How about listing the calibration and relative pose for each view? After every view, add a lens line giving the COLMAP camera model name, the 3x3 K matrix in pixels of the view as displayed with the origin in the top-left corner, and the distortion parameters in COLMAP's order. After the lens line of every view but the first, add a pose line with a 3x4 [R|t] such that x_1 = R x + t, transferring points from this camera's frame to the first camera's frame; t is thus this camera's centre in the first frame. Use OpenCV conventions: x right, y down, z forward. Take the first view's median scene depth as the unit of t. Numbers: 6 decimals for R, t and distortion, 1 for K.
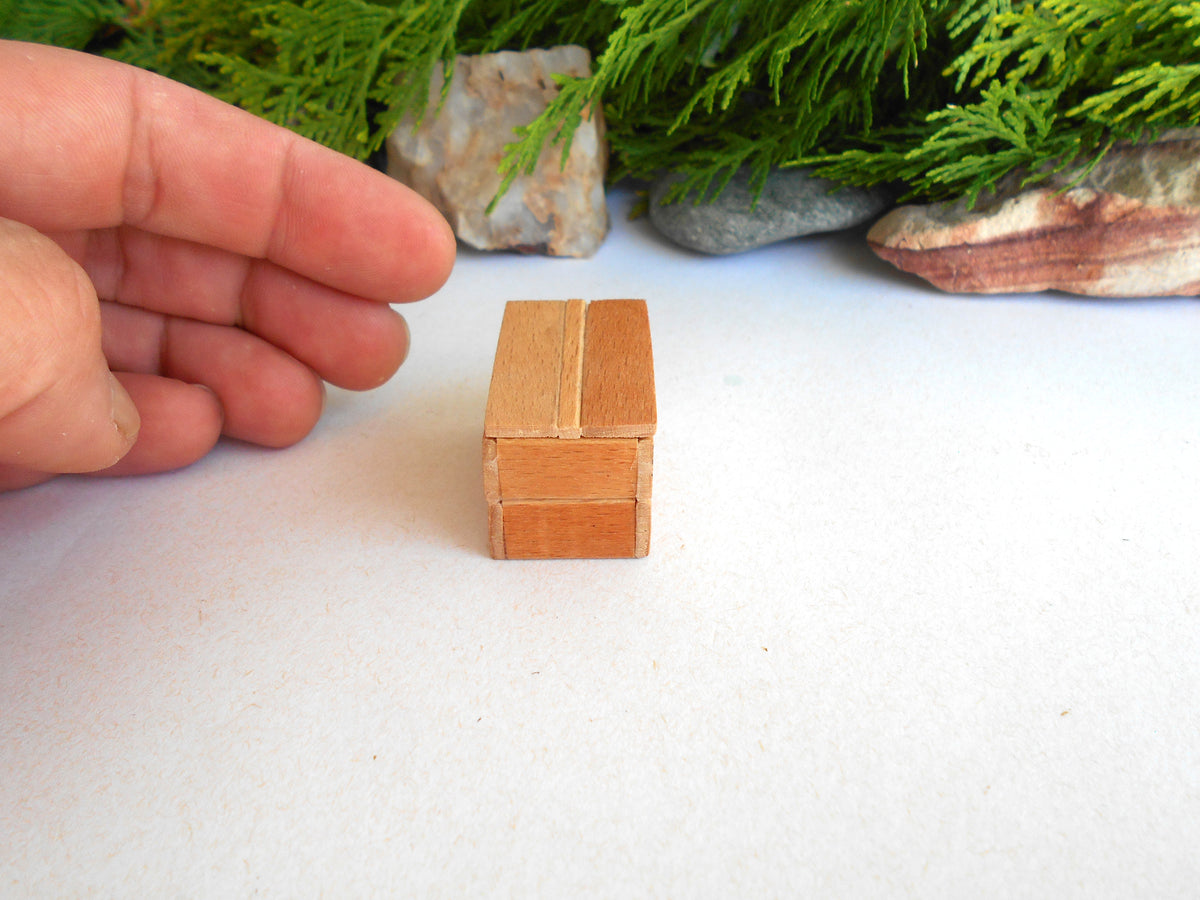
lens RADIAL K [[1018.5, 0, 600.0], [0, 1018.5, 450.0], [0, 0, 1]] dist [-0.014338, 0.007265]
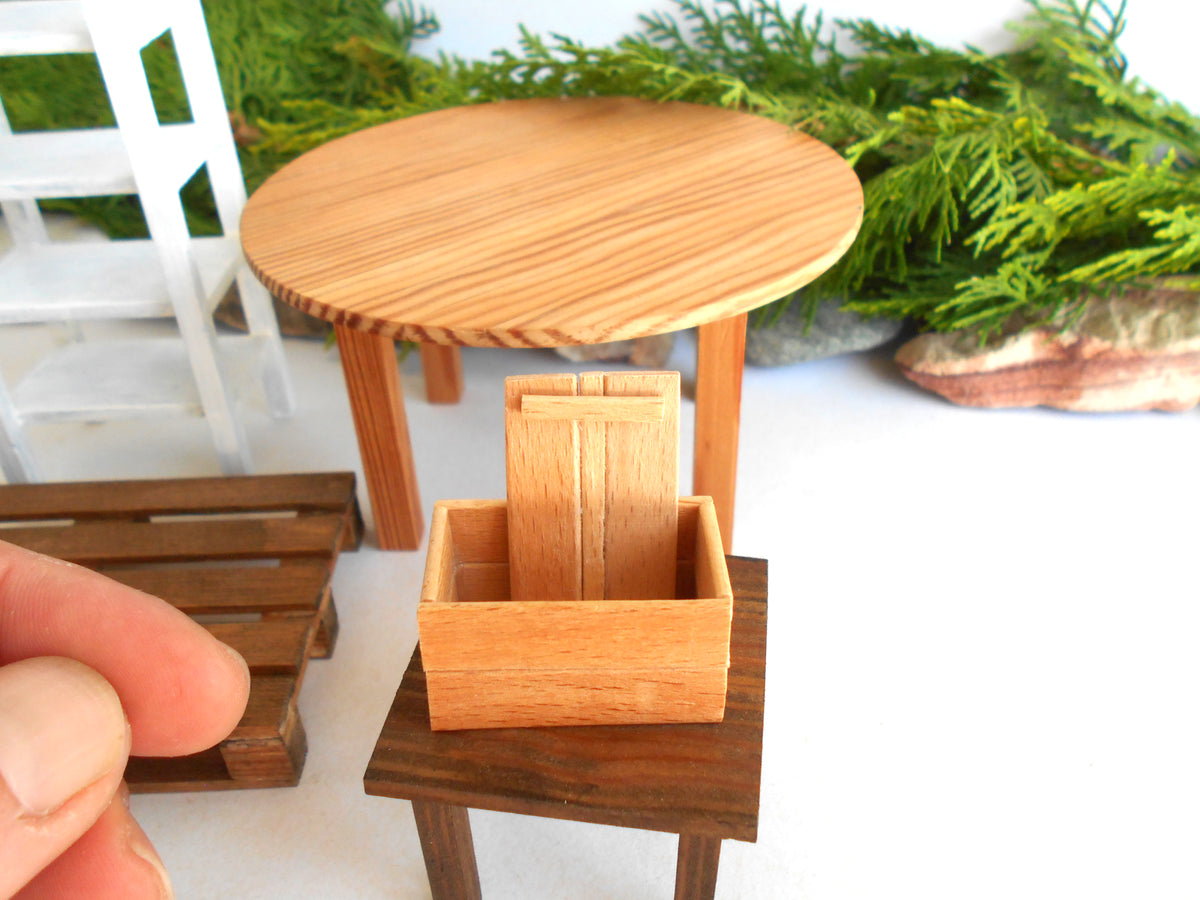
lens RADIAL K [[1018.5, 0, 600.0], [0, 1018.5, 450.0], [0, 0, 1]] dist [-0.014338, 0.007265]
pose [[0.996915, -0.015530, 0.076941, -0.211773], [0.013504, 0.999550, 0.026788, -0.145838], [-0.077322, -0.025667, 0.996676, -0.237045]]
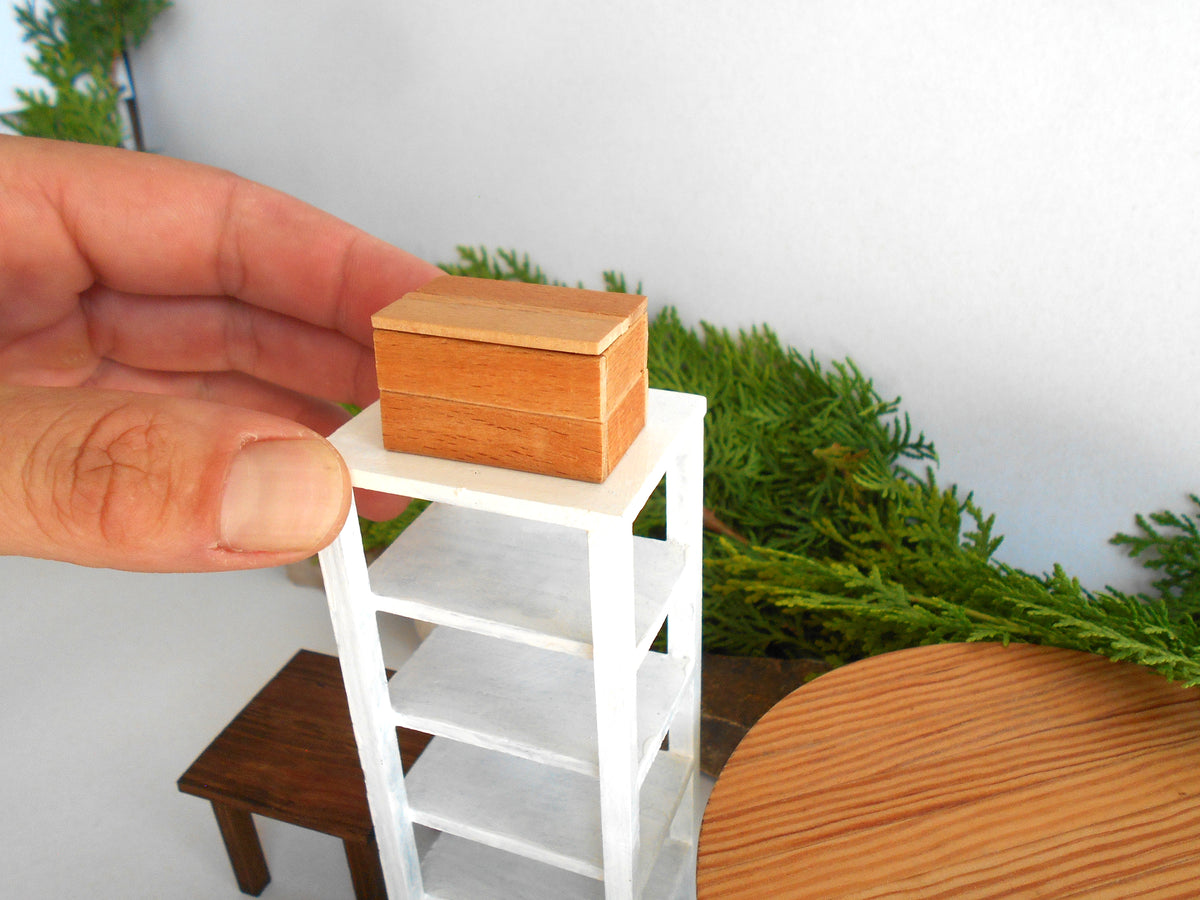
lens RADIAL K [[1013.4, 0, 613.4], [0, 1013.4, 452.5], [0, 0, 1]] dist [-0.006610, 0.001920]
pose [[0.948598, 0.180625, -0.259878, -0.389899], [-0.197552, 0.979462, -0.040336, -0.627557], [0.247255, 0.089602, 0.964799, -0.084054]]
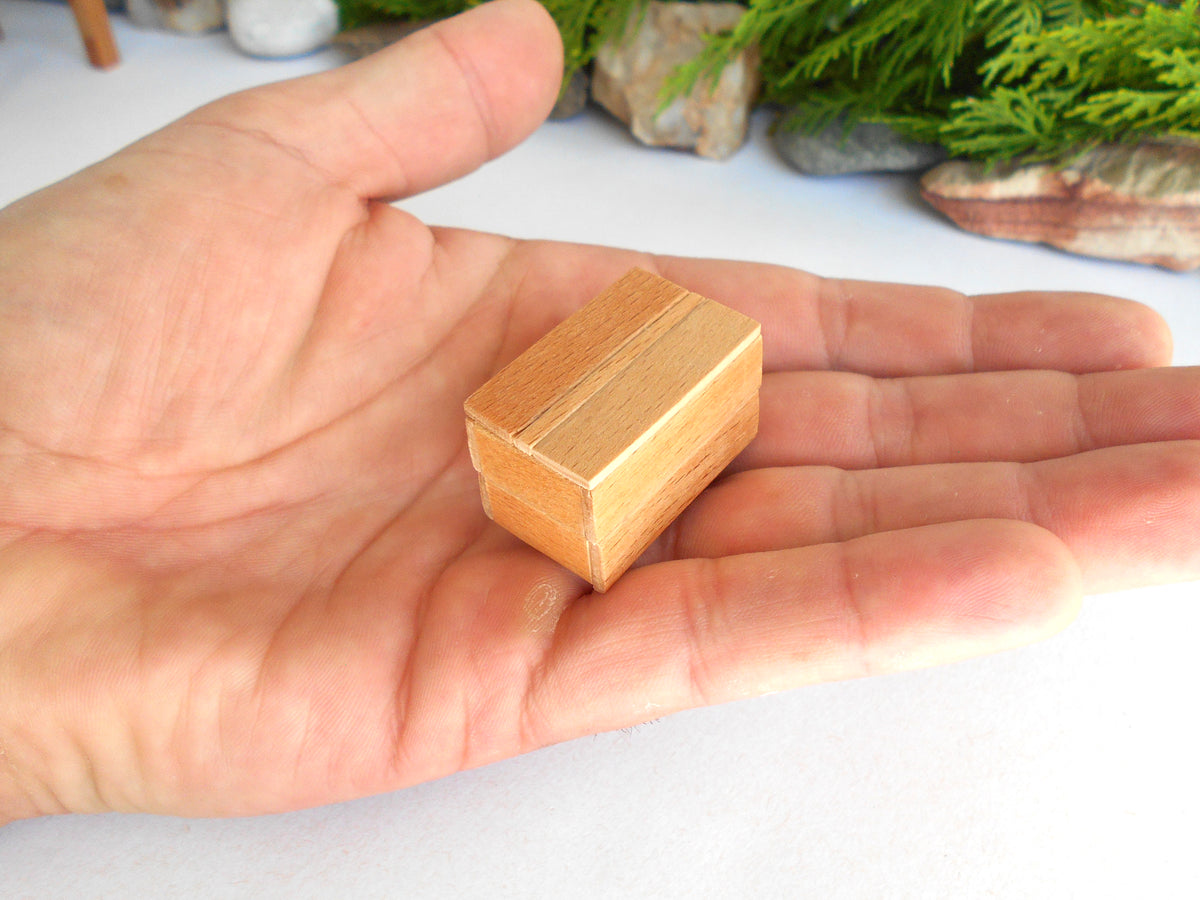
lens RADIAL K [[1031.2, 0, 598.7], [0, 1031.2, 446.9], [0, 0, 1]] dist [-0.017279, 0.006256]
pose [[0.958456, 0.202262, -0.201126, 0.214998], [-0.171747, 0.972188, 0.159225, -0.010880], [0.227738, -0.118067, 0.966538, -0.483662]]
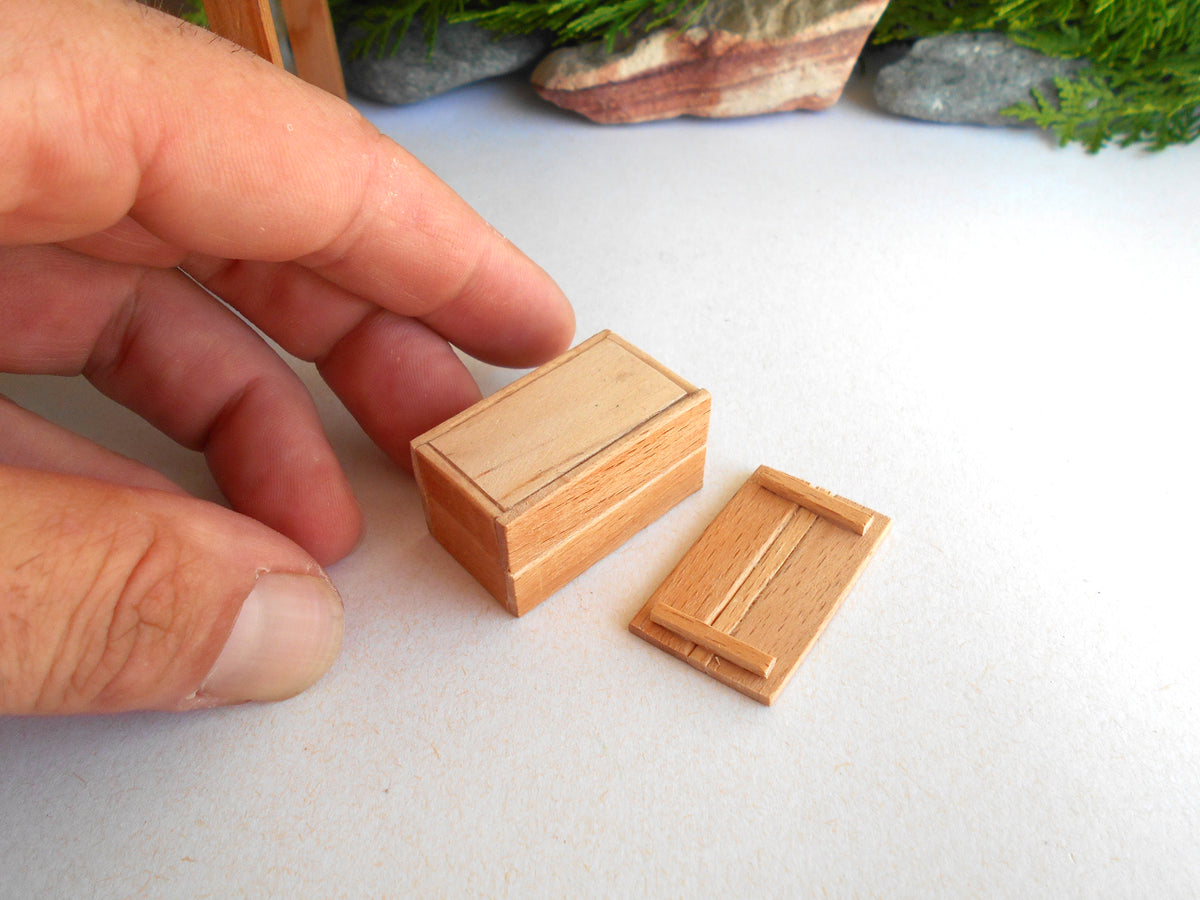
lens RADIAL K [[1022.0, 0, 595.0], [0, 1022.0, 448.4], [0, 0, 1]] dist [-0.019641, 0.015476]
pose [[0.963780, -0.159908, 0.213443, 0.021520], [0.117873, 0.973304, 0.196940, -0.024086], [-0.239237, -0.164647, 0.956900, -0.201272]]
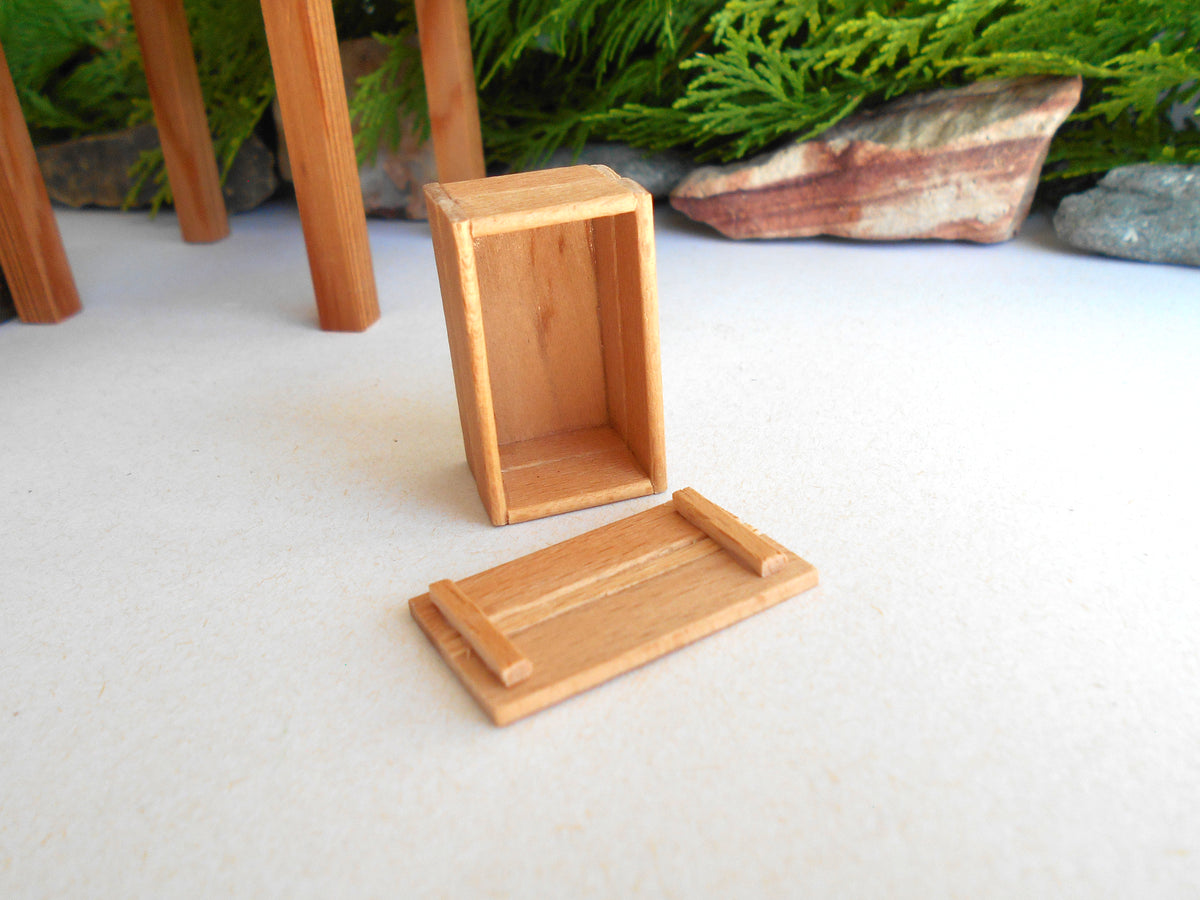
lens RADIAL K [[1013.4, 0, 613.4], [0, 1013.4, 452.5], [0, 0, 1]] dist [-0.006610, 0.001920]
pose [[0.996364, 0.034450, -0.077925, 0.319325], [-0.042917, 0.993033, -0.109739, 0.206970], [0.073602, 0.112684, 0.990901, -0.066500]]
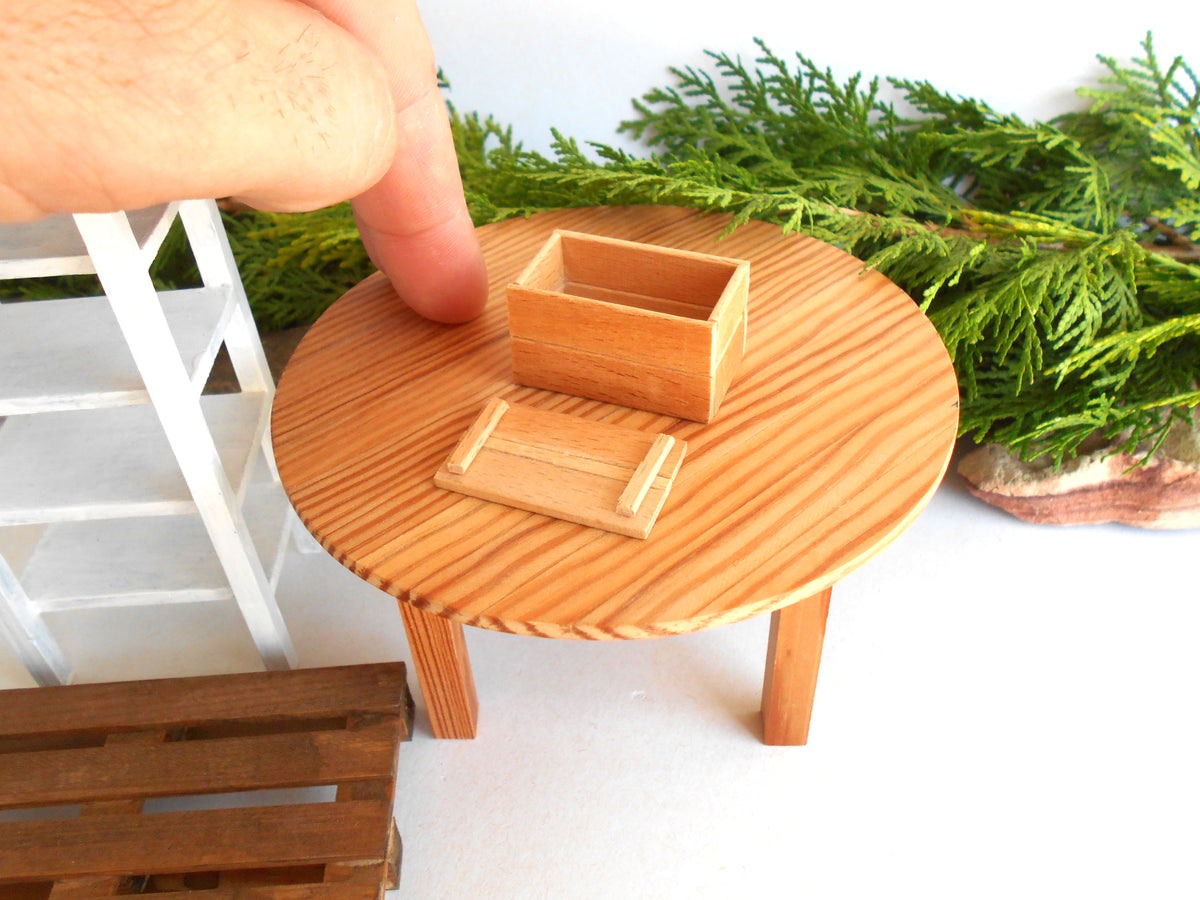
lens RADIAL K [[1018.5, 0, 600.0], [0, 1018.5, 450.0], [0, 0, 1]] dist [-0.014338, 0.007265]
pose [[0.994073, -0.055428, 0.093526, -0.279612], [0.041771, 0.988966, 0.142133, -0.449755], [-0.100372, -0.137384, 0.985419, -0.125441]]
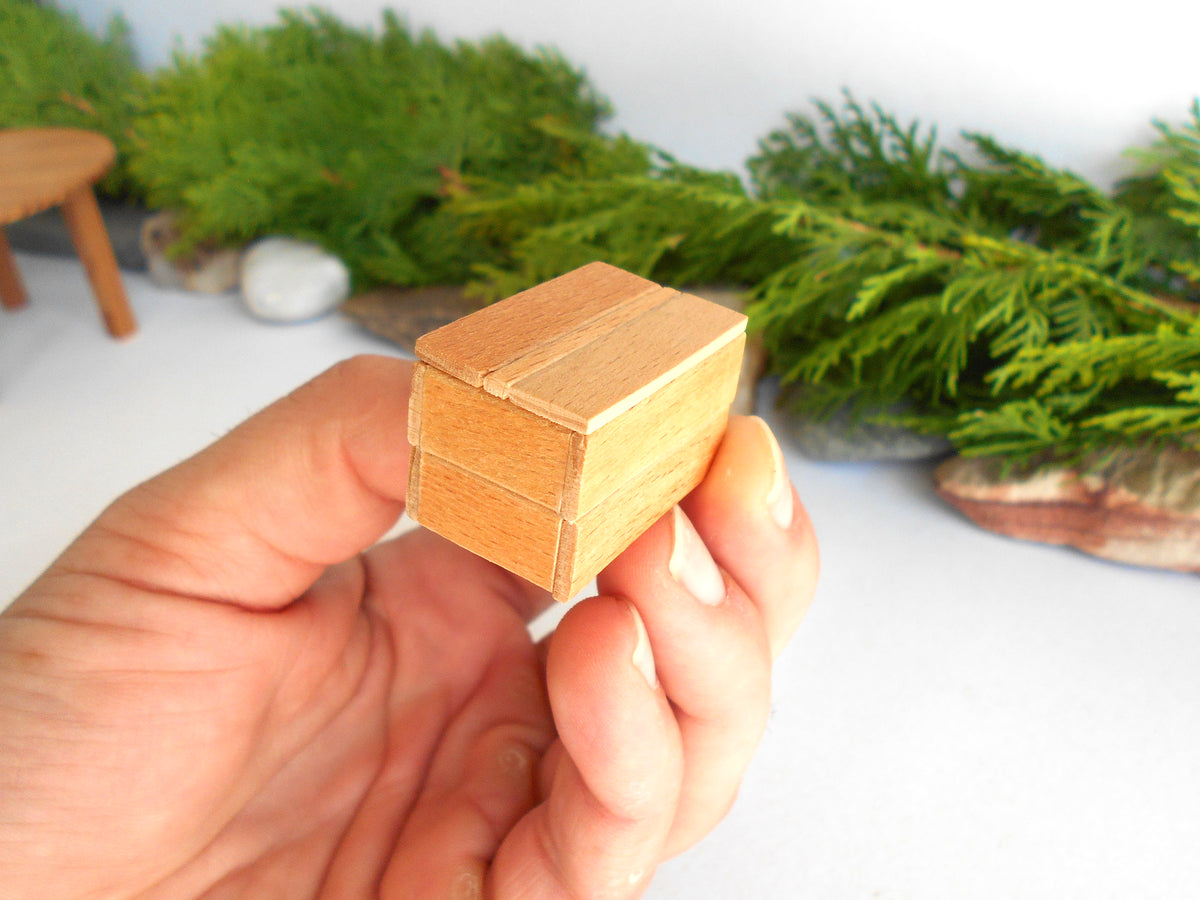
lens RADIAL K [[1031.2, 0, 598.7], [0, 1031.2, 446.9], [0, 0, 1]] dist [-0.017279, 0.006256]
pose [[0.952662, 0.147865, -0.265653, 0.215103], [-0.141617, 0.989003, 0.042634, -0.254679], [0.269036, -0.002995, 0.963126, -0.384419]]
